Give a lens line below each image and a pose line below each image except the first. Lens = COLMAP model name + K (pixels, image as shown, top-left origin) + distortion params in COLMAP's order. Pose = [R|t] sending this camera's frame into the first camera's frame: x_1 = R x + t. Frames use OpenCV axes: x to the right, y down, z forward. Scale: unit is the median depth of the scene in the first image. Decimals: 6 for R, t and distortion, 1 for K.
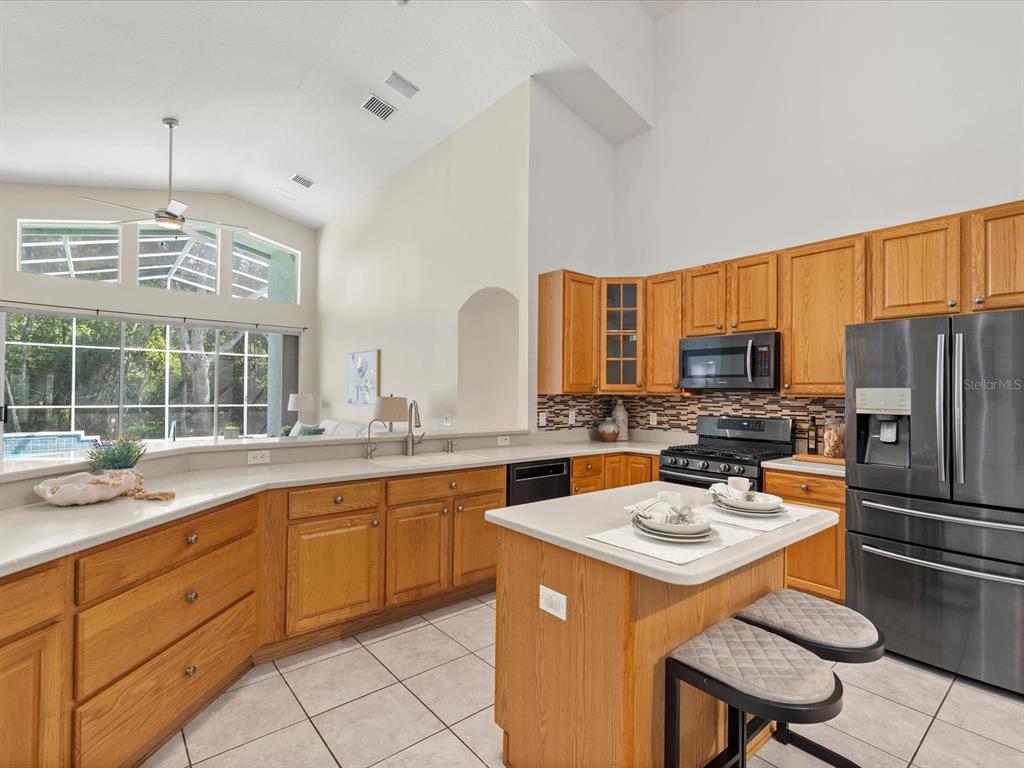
lens RADIAL K [[496.1, 0, 511.5], [0, 496.1, 388.3], [0, 0, 1]] dist [-0.000895, 0.000040]
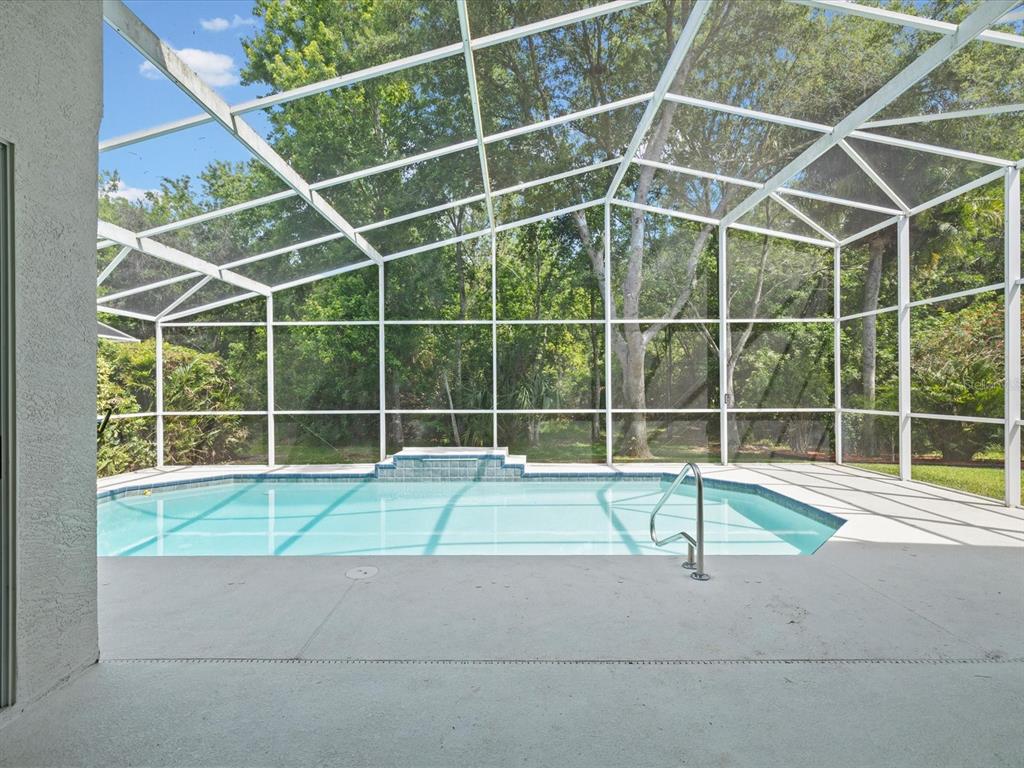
lens RADIAL K [[496.1, 0, 511.5], [0, 496.1, 388.3], [0, 0, 1]] dist [-0.000895, 0.000040]
pose [[0.763955, -0.014332, -0.645110, -0.416928], [0.020119, 0.999796, 0.001612, 0.004193], [0.644955, -0.014211, 0.764088, 0.482593]]
